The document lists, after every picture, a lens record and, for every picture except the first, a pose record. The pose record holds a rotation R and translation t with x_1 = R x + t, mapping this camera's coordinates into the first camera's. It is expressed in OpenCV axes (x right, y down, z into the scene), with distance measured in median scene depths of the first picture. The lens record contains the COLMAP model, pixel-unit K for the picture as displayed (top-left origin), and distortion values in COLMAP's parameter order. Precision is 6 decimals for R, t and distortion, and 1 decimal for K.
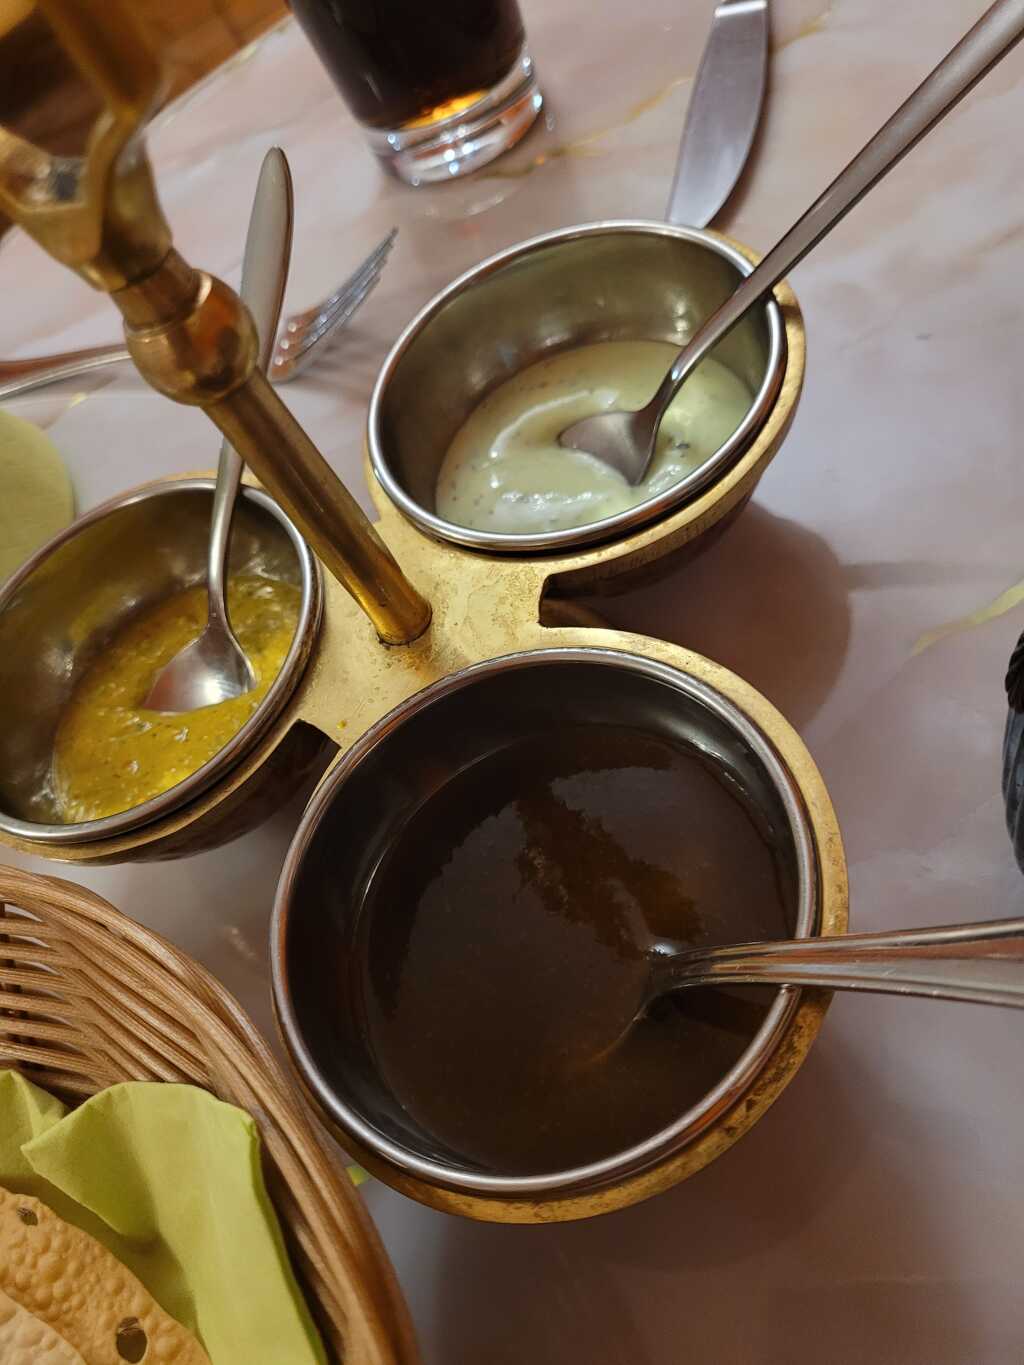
lens RADIAL K [[1033.8, 0, 485.2], [0, 1033.8, 680.6], [0, 0, 1]] dist [0.021219, 0.003552]
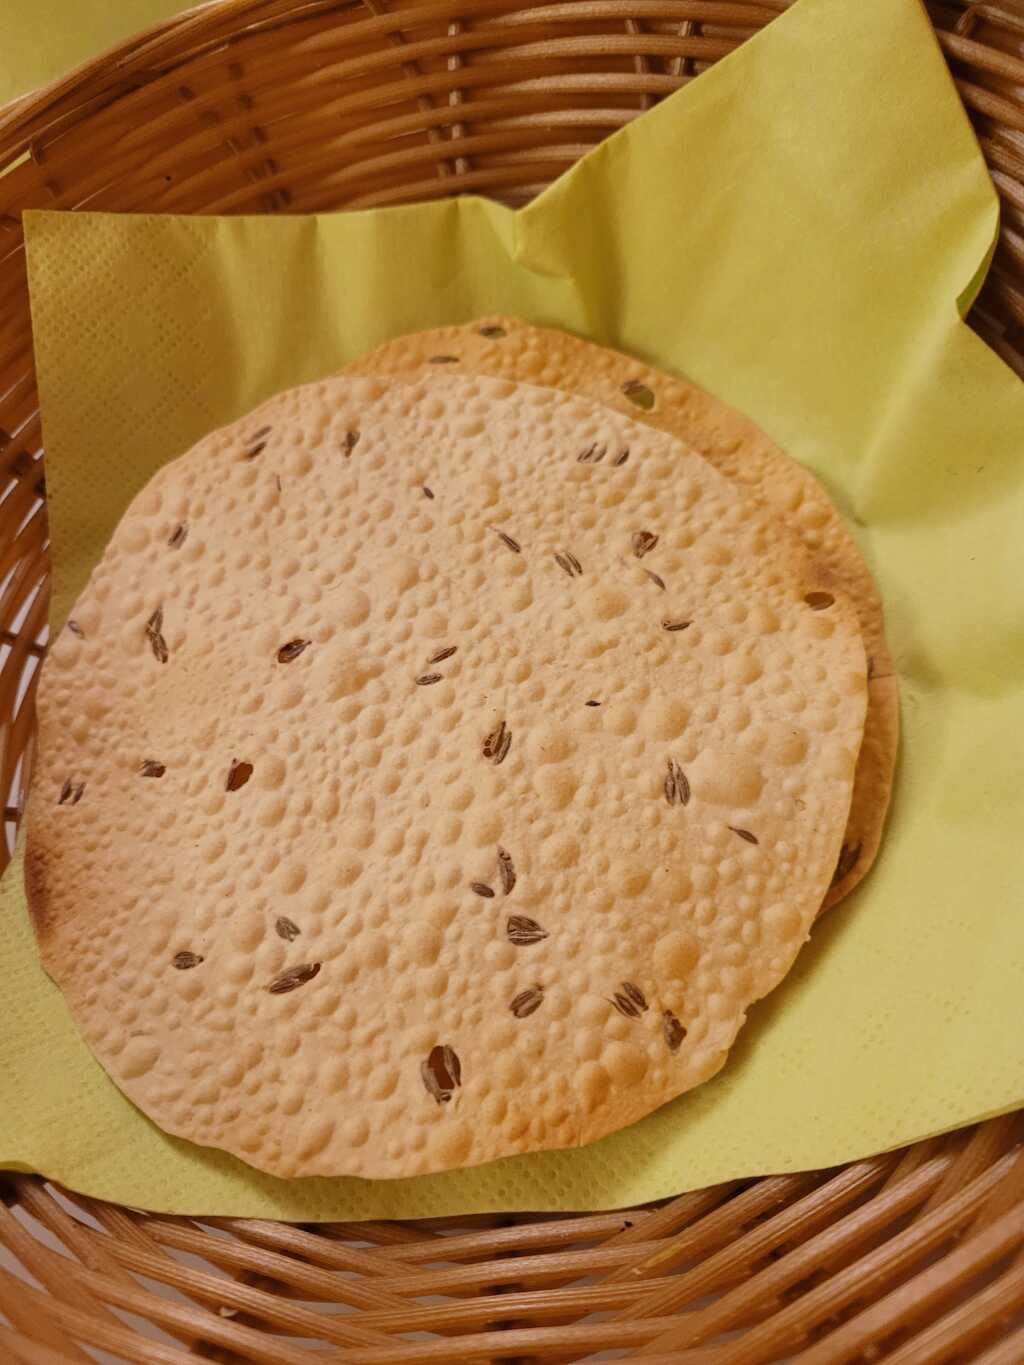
lens RADIAL K [[1057.2, 0, 496.3], [0, 1057.2, 687.3], [0, 0, 1]] dist [-0.012410, 0.009003]
pose [[0.982170, -0.082926, 0.168715, -0.648203], [0.080774, 0.996540, 0.019592, 0.851088], [-0.169756, -0.005615, 0.985470, -0.001377]]
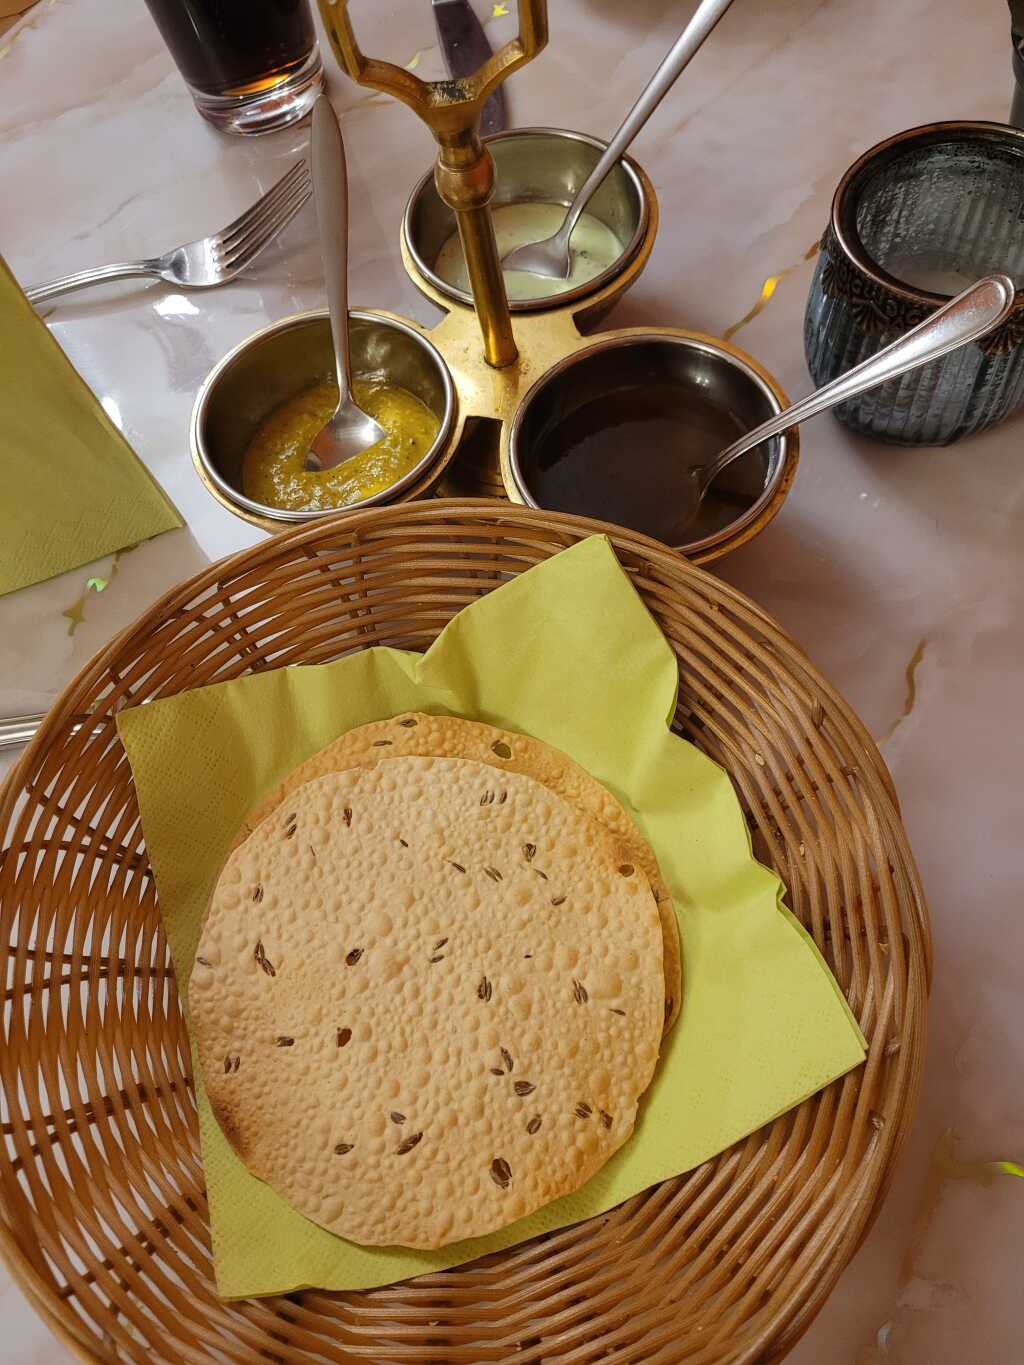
lens RADIAL K [[1033.8, 0, 485.2], [0, 1033.8, 680.6], [0, 0, 1]] dist [0.021219, 0.003552]
pose [[0.891041, -0.262092, 0.370611, -0.953528], [0.262397, 0.963632, 0.050602, 0.401473], [-0.370396, 0.052159, 0.927409, -0.624265]]
